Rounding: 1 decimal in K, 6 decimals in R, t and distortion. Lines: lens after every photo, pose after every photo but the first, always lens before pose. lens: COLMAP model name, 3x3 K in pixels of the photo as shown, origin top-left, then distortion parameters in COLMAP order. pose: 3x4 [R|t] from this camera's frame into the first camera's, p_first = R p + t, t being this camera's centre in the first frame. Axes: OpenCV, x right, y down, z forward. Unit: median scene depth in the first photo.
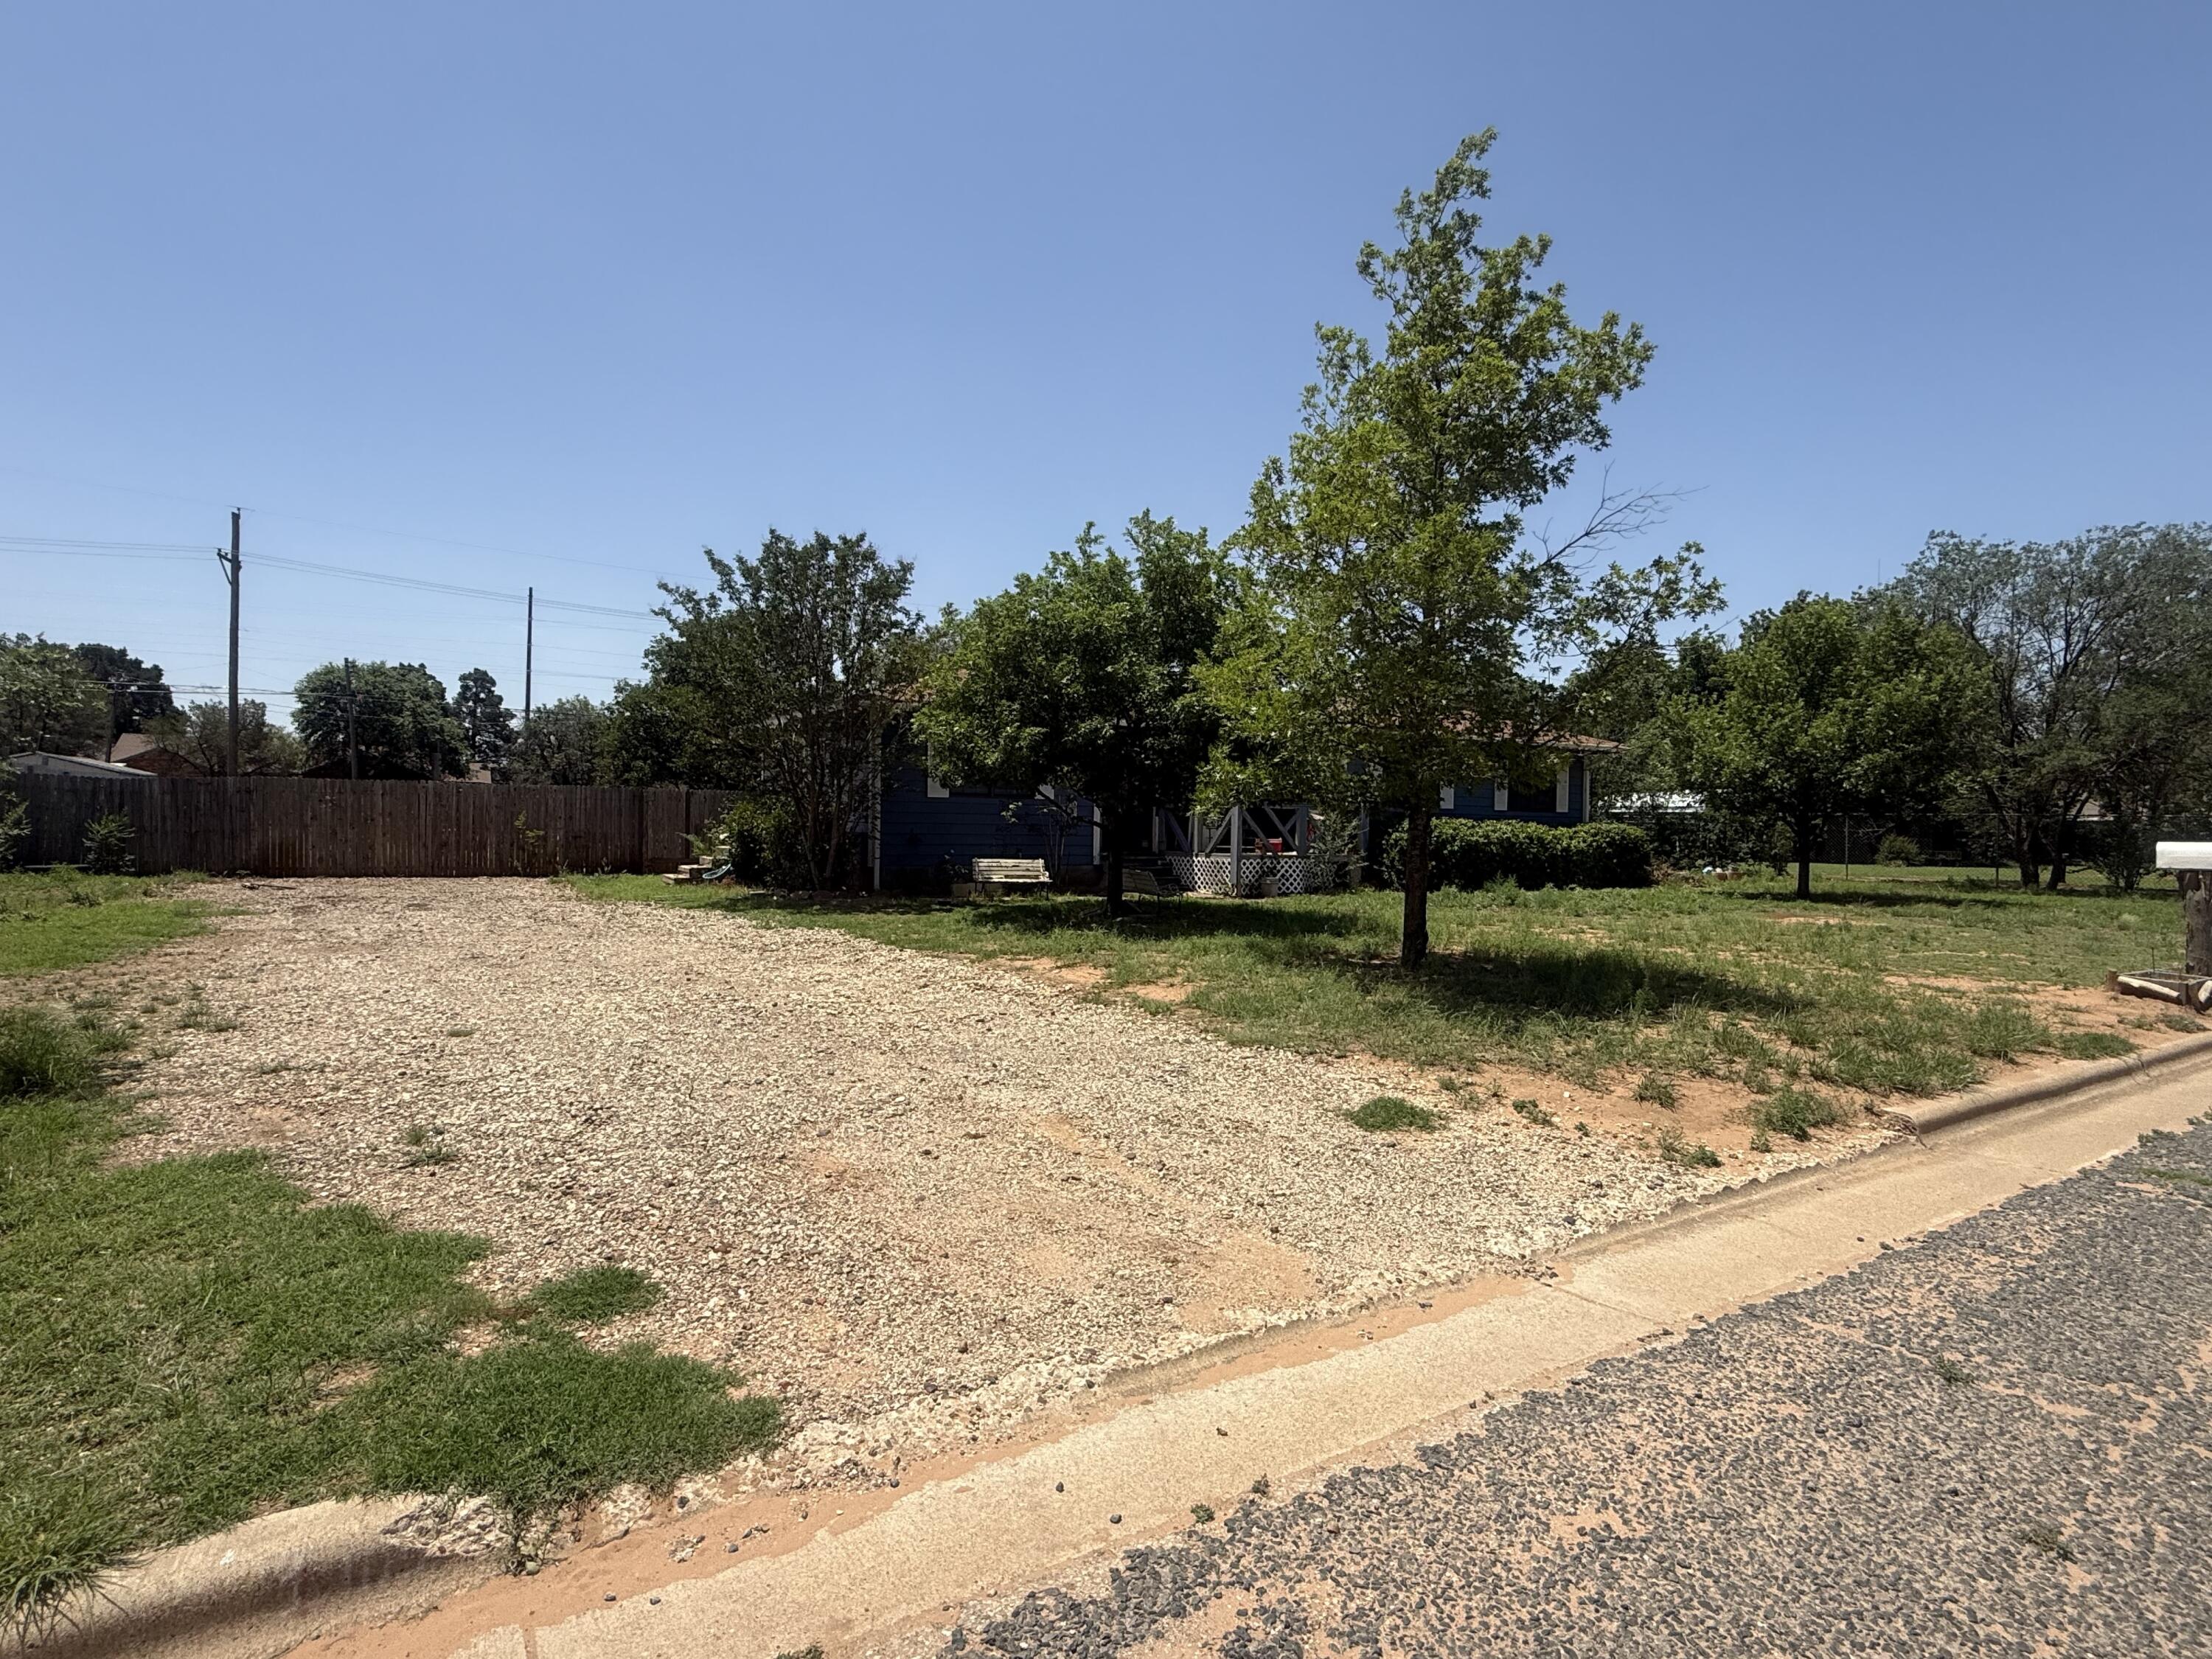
lens RADIAL K [[1096.6, 0, 1106.0], [0, 1096.6, 829.5], [0, 0, 1]] dist [0.002650, 0.001327]
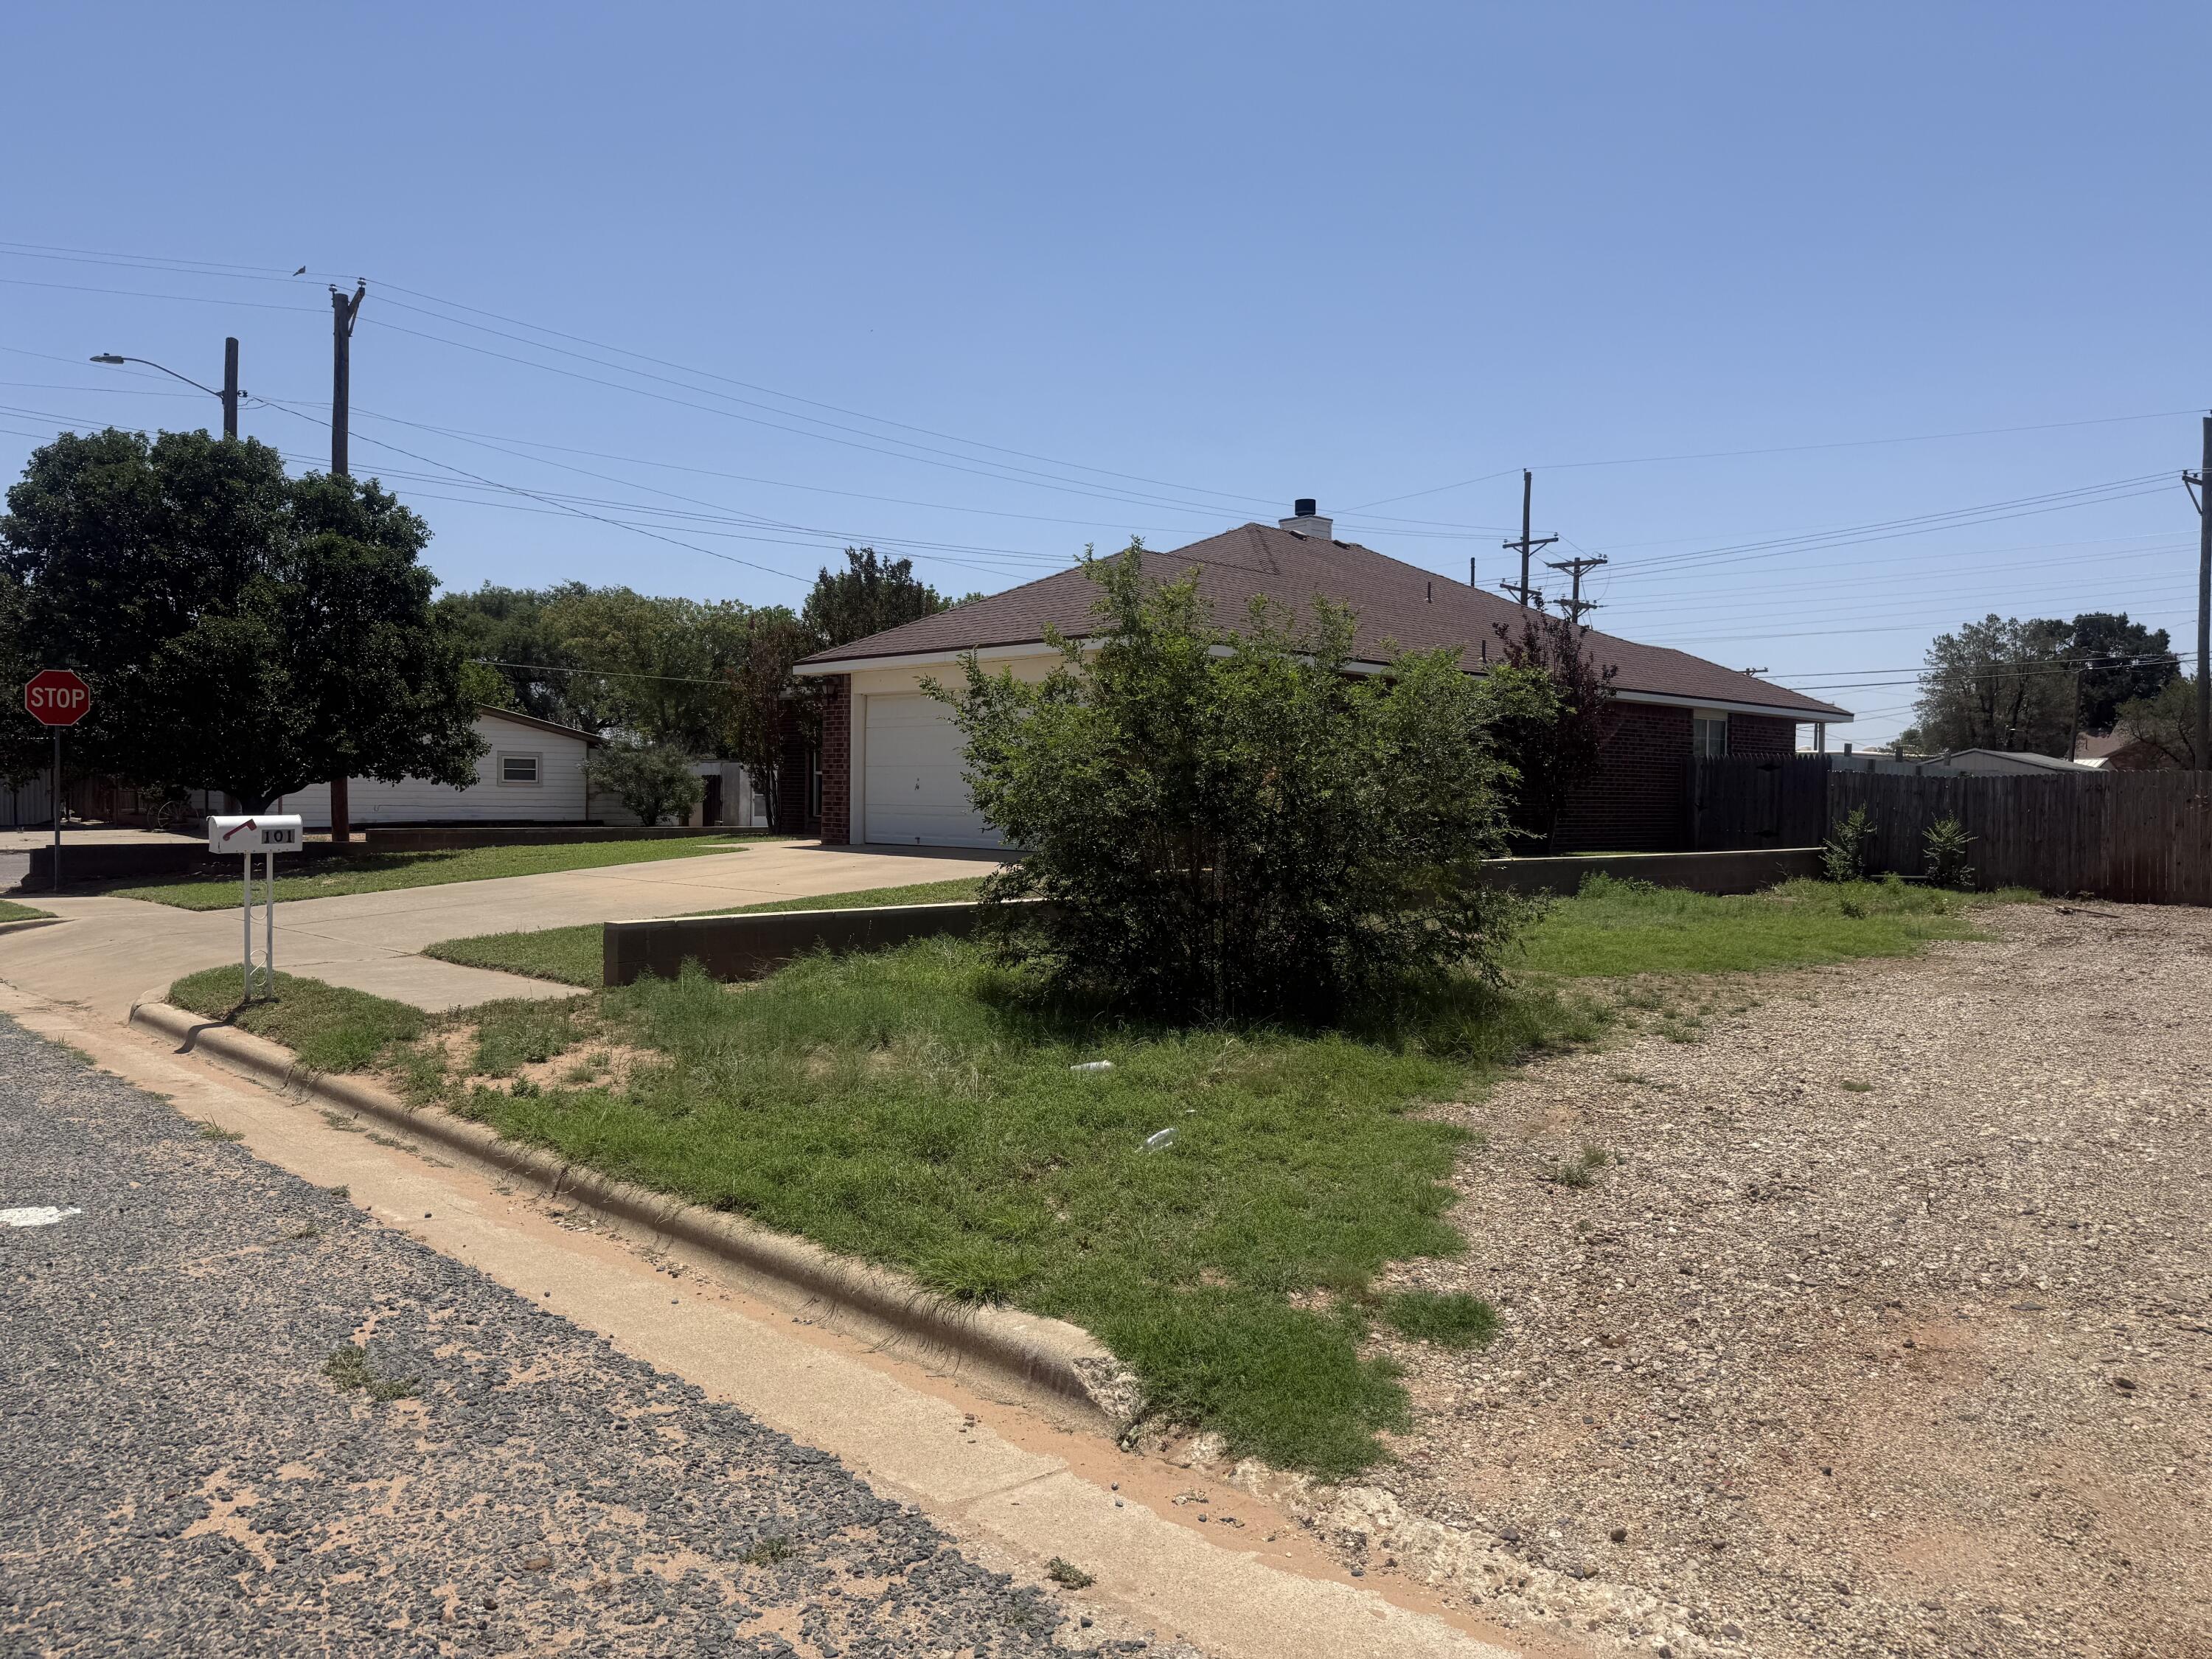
lens RADIAL K [[1579.4, 0, 1106.0], [0, 1579.4, 829.5], [0, 0, 1]] dist [0.003074, -0.047027]
pose [[0.236127, 0.011550, -0.971653, 0.763469], [-0.022317, 0.999730, 0.006460, 0.011089], [0.971466, 0.020159, 0.236321, 0.410379]]
